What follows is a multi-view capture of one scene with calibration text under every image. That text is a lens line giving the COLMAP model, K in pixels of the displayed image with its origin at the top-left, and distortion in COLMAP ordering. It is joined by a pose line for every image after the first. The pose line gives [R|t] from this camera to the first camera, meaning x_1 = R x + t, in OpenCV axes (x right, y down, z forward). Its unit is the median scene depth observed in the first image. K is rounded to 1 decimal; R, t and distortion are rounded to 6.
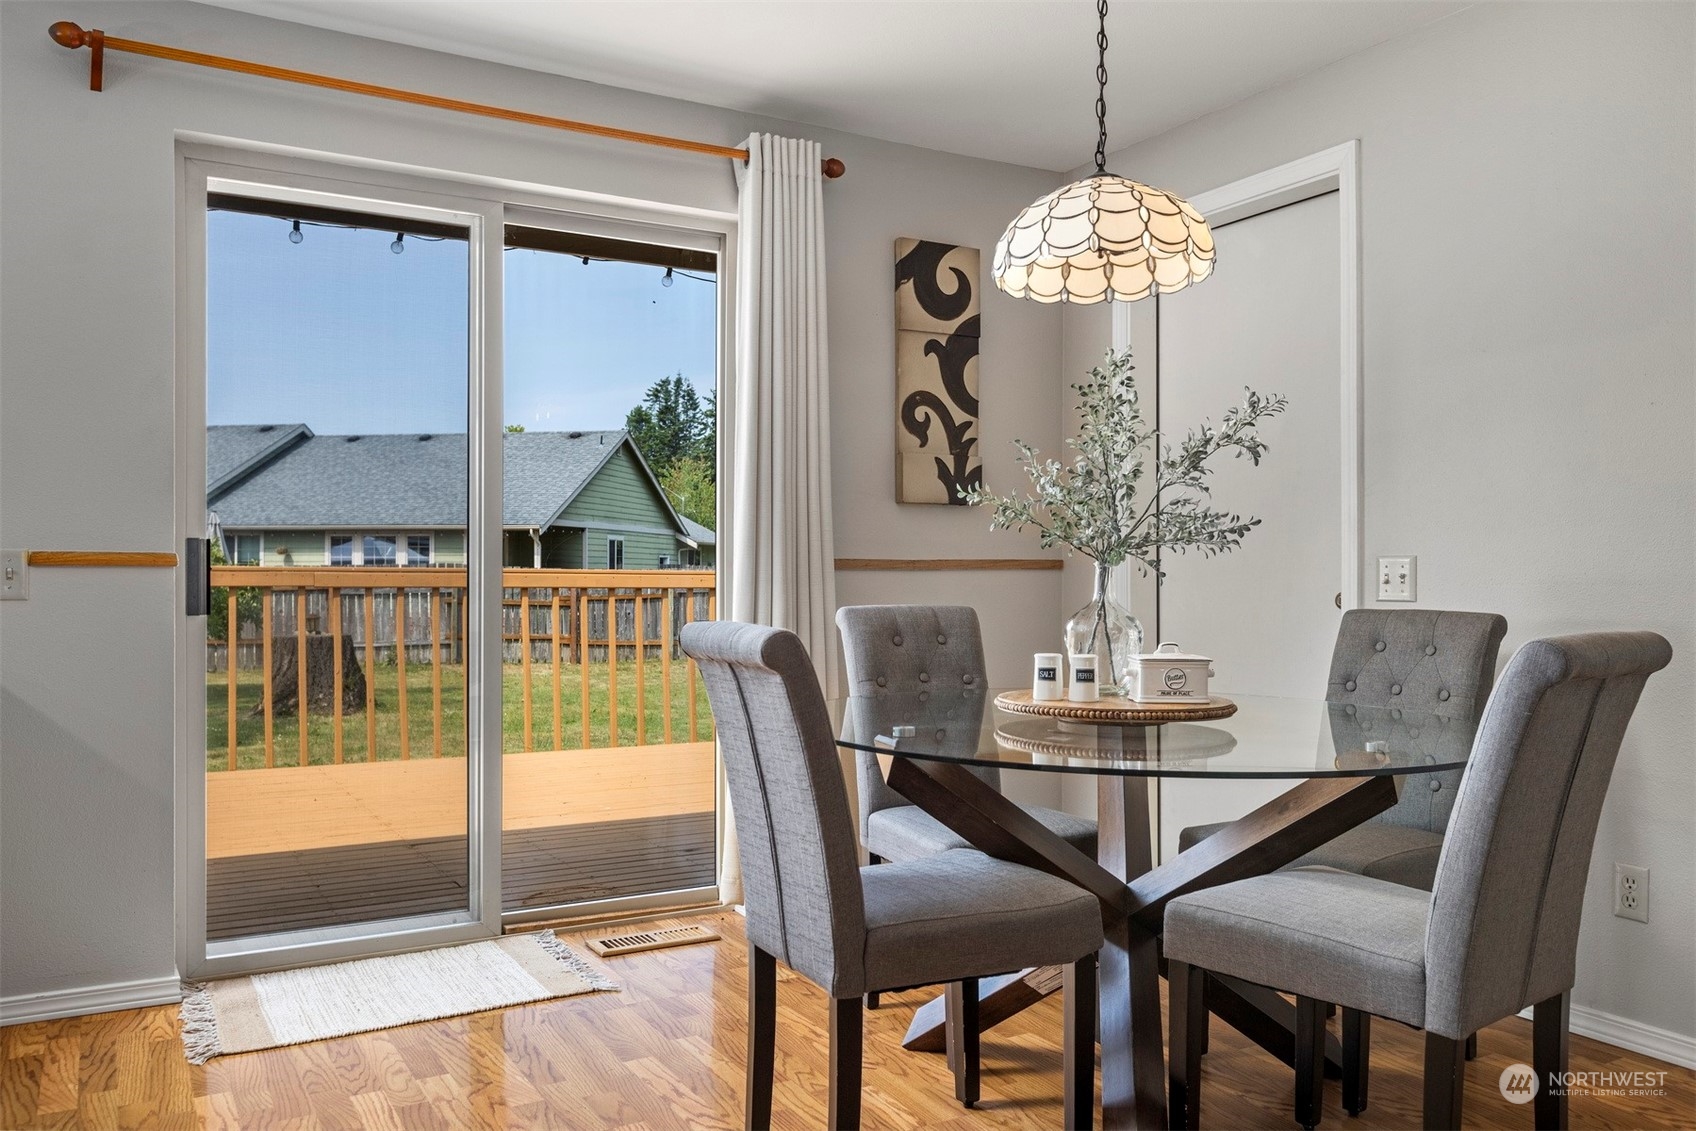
lens RADIAL K [[1302.5, 0, 845.8], [0, 1302.5, 568.2], [0, 0, 1]] dist [-0.060662, -0.000919]
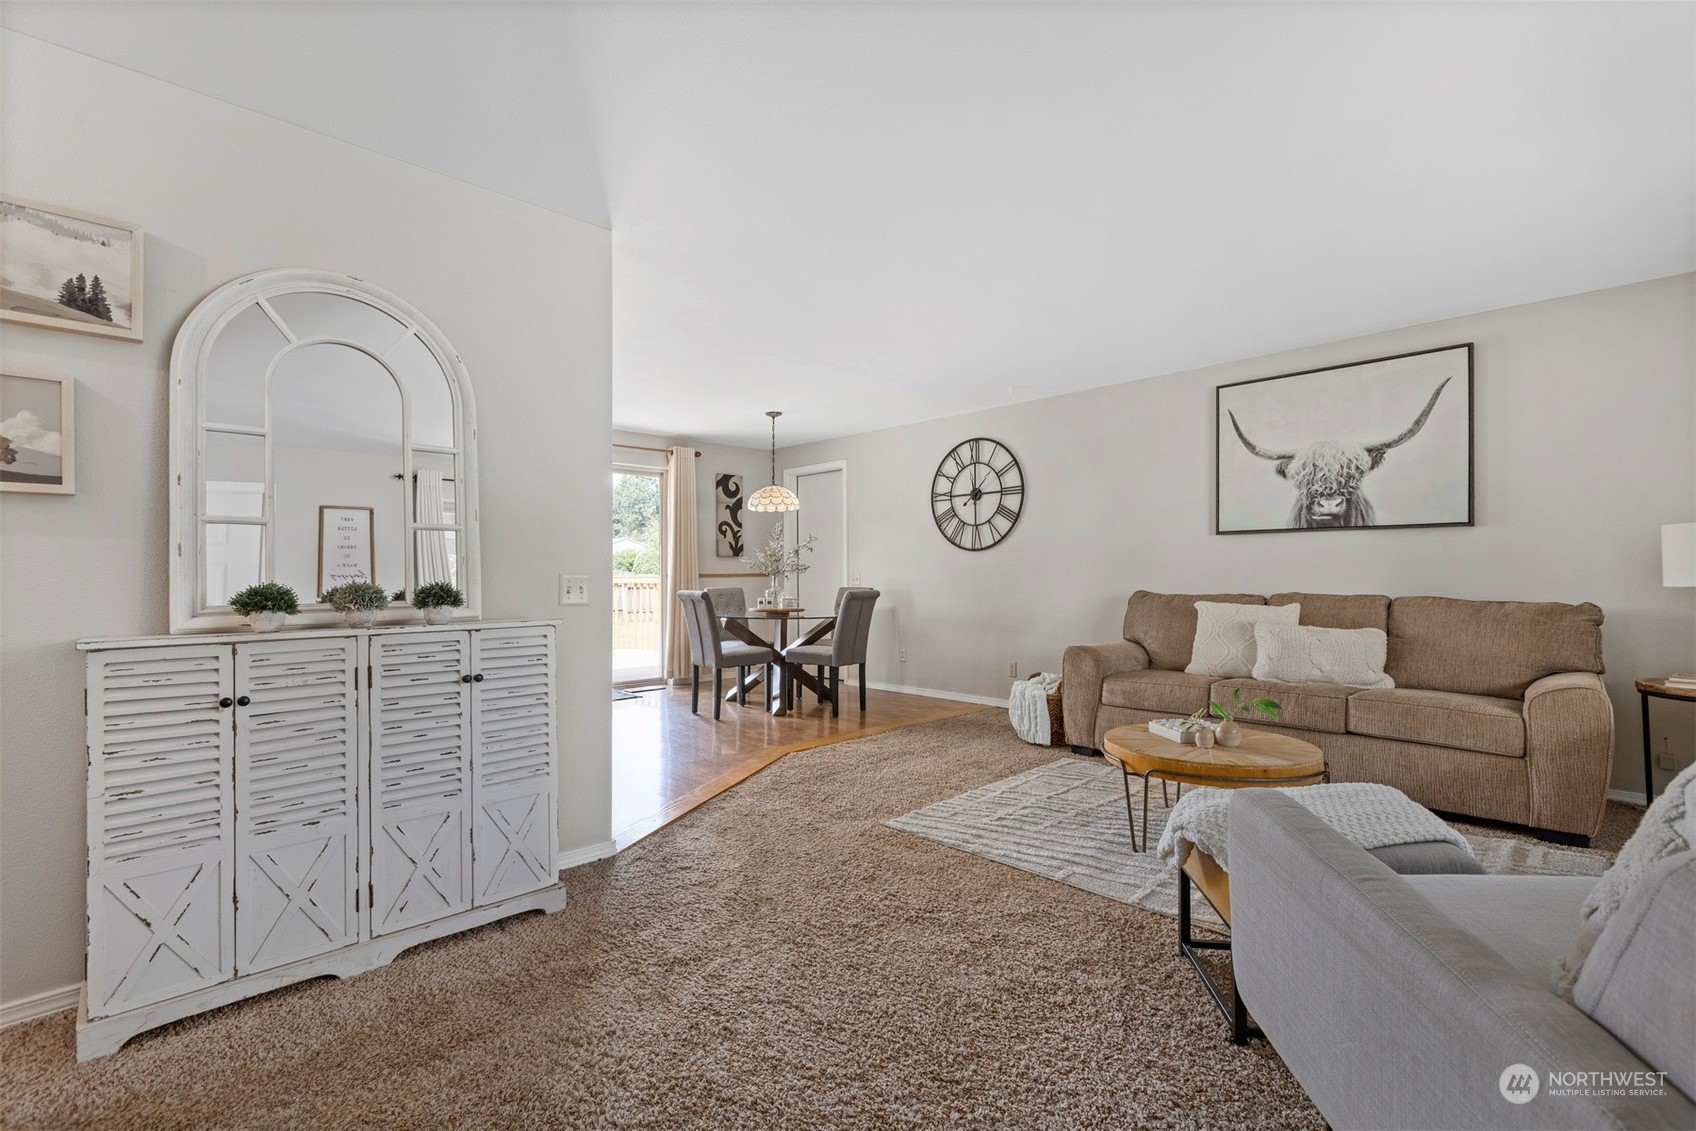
lens RADIAL K [[779.0, 0, 853.1], [0, 779.0, 570.3], [0, 0, 1]] dist [0.004949, 0.000670]
pose [[0.967921, -0.004698, 0.251212, -0.124236], [0.004235, 0.999988, 0.002383, -0.018726], [-0.251221, -0.001243, 0.967929, -0.991056]]
